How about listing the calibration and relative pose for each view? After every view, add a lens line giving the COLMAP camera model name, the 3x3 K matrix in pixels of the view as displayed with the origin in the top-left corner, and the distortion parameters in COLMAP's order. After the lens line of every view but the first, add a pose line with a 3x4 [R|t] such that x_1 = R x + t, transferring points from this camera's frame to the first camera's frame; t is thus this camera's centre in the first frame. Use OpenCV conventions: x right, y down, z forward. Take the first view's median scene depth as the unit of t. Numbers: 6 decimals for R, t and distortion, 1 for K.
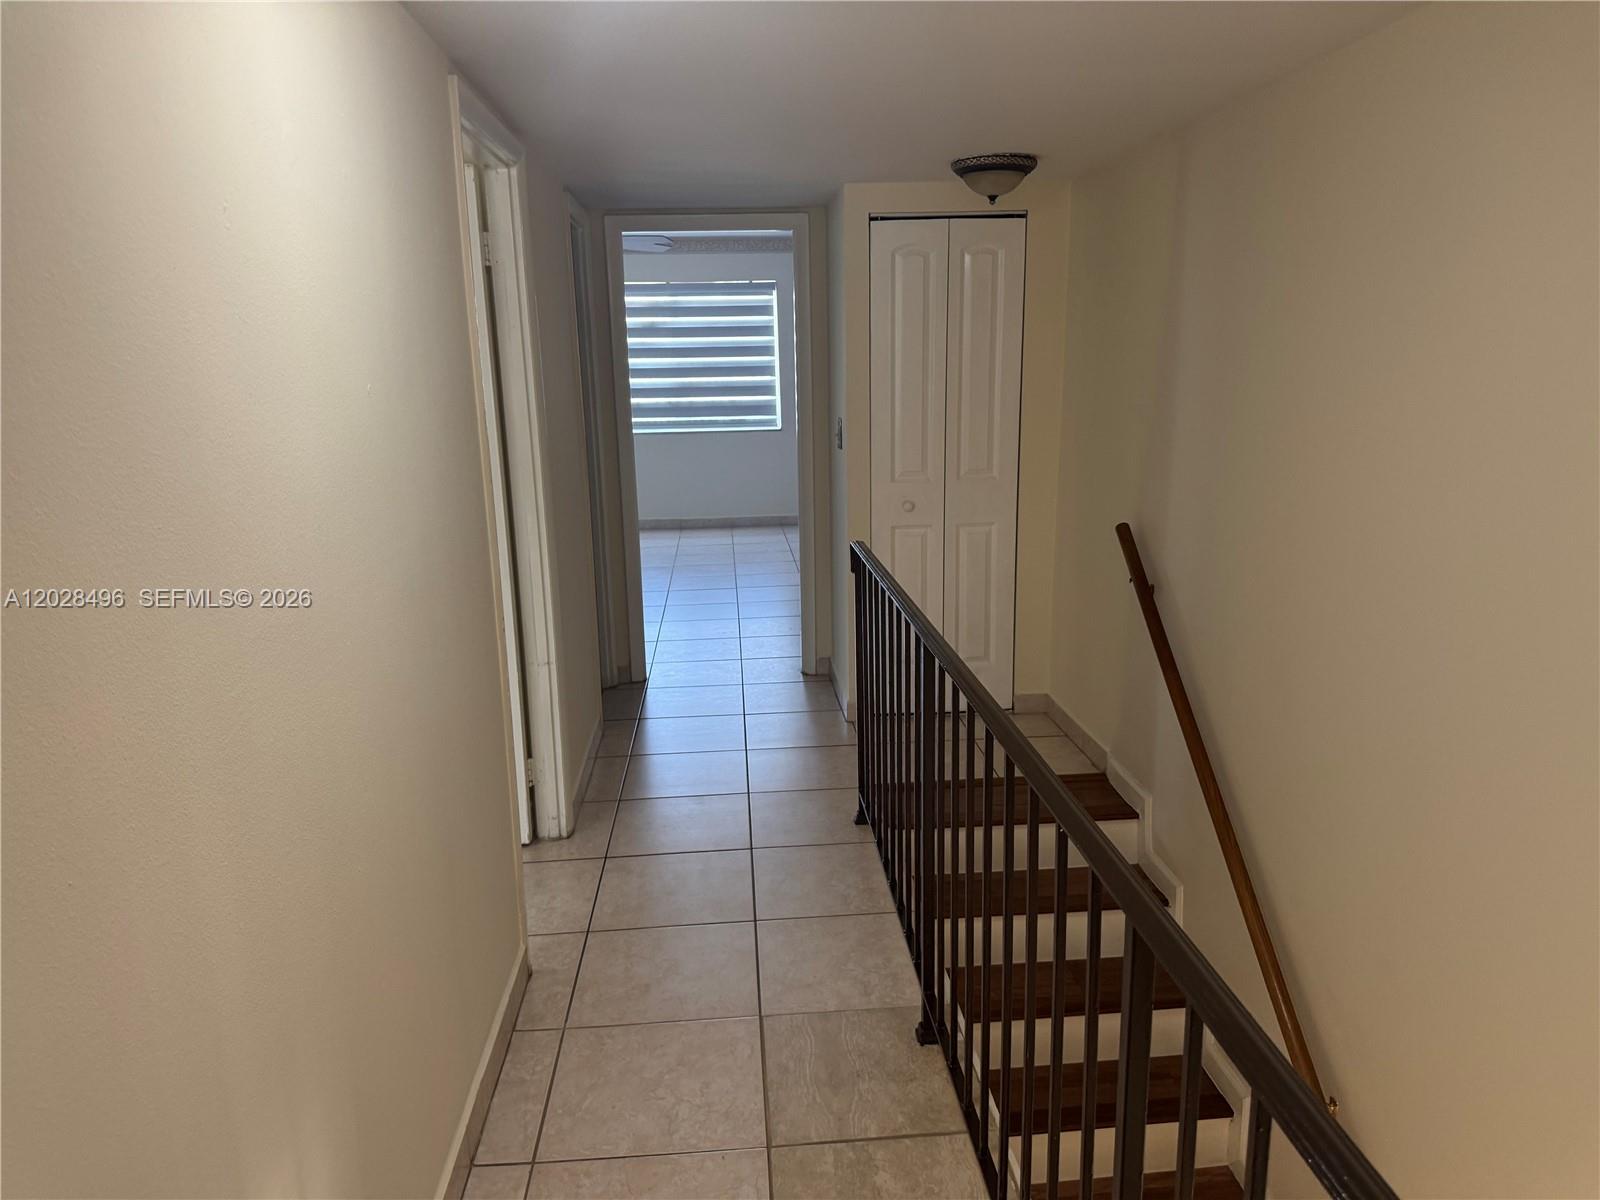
lens RADIAL K [[1123.6, 0, 803.5], [0, 1123.6, 600.9], [0, 0, 1]] dist [0.048003, -0.024102]
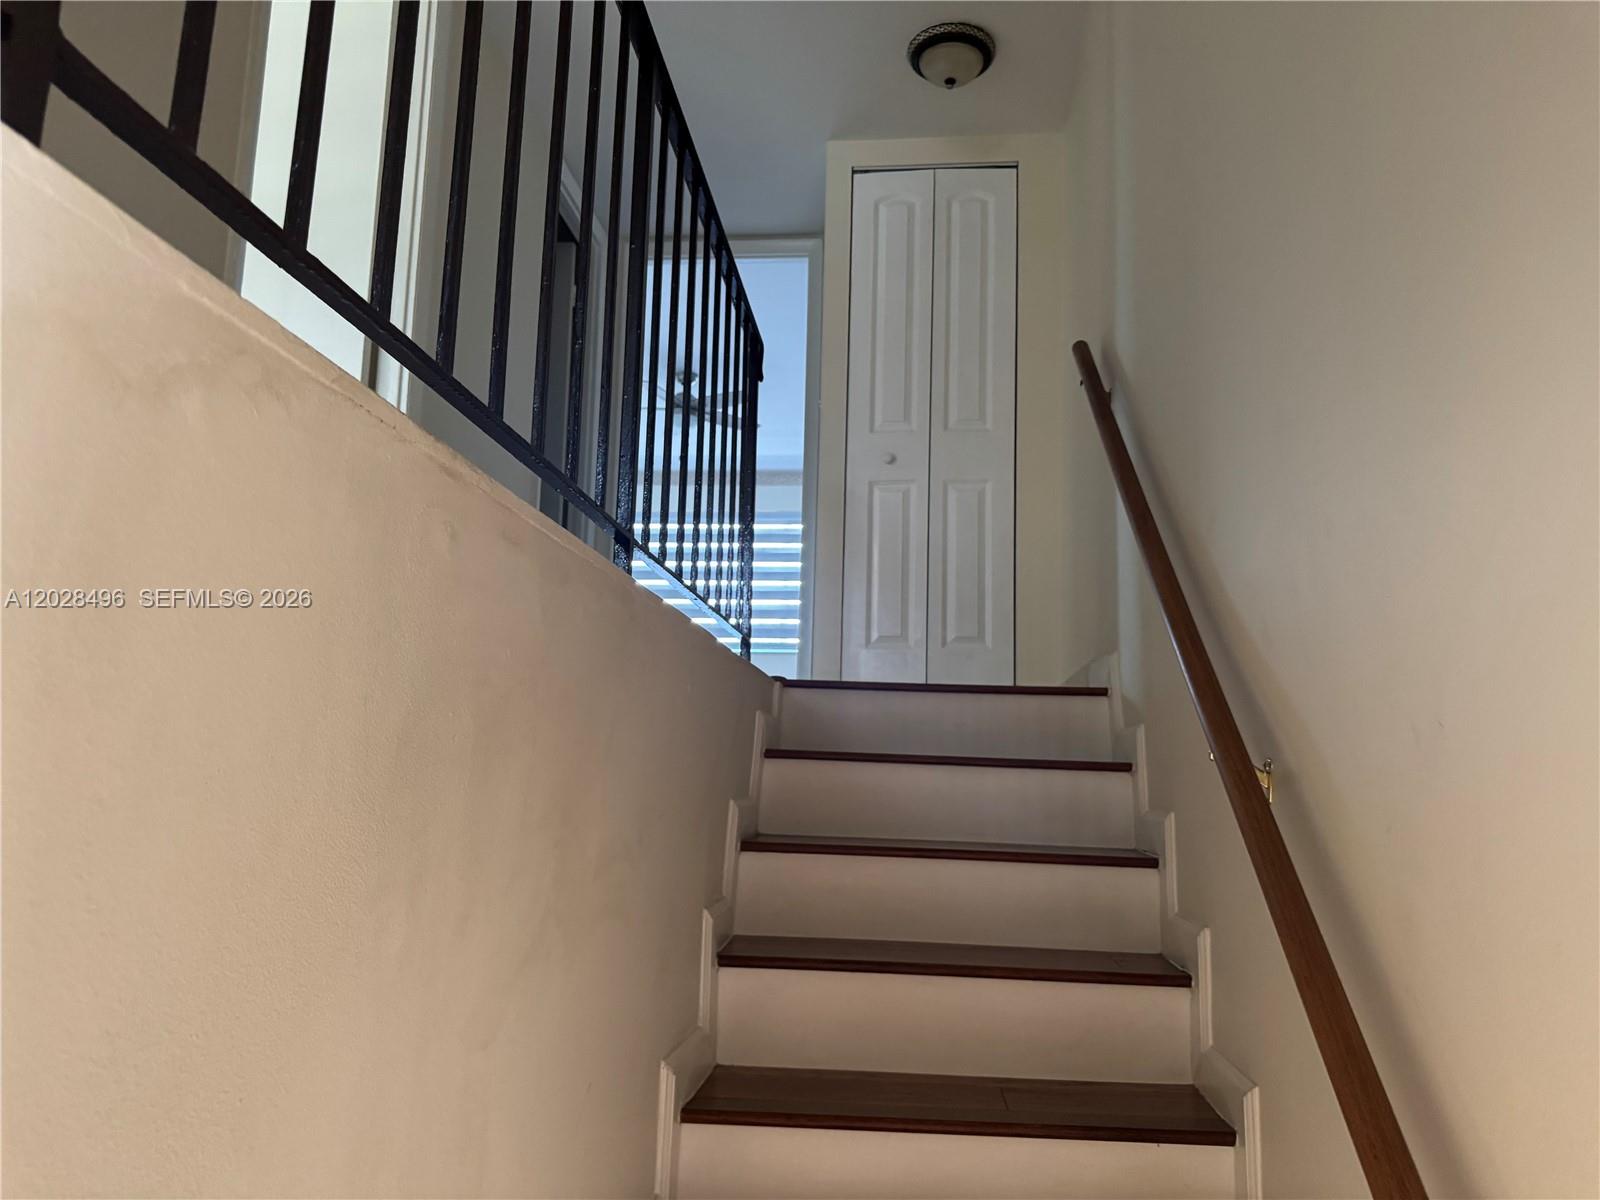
lens RADIAL K [[1123.6, 0, 803.0], [0, 1123.6, 600.9], [0, 0, 1]] dist [0.048003, -0.024102]
pose [[0.982222, 0.019045, -0.186756, 0.196529], [-0.087585, 0.926418, -0.366168, 0.354711], [0.166040, 0.376016, 0.911616, 0.221565]]
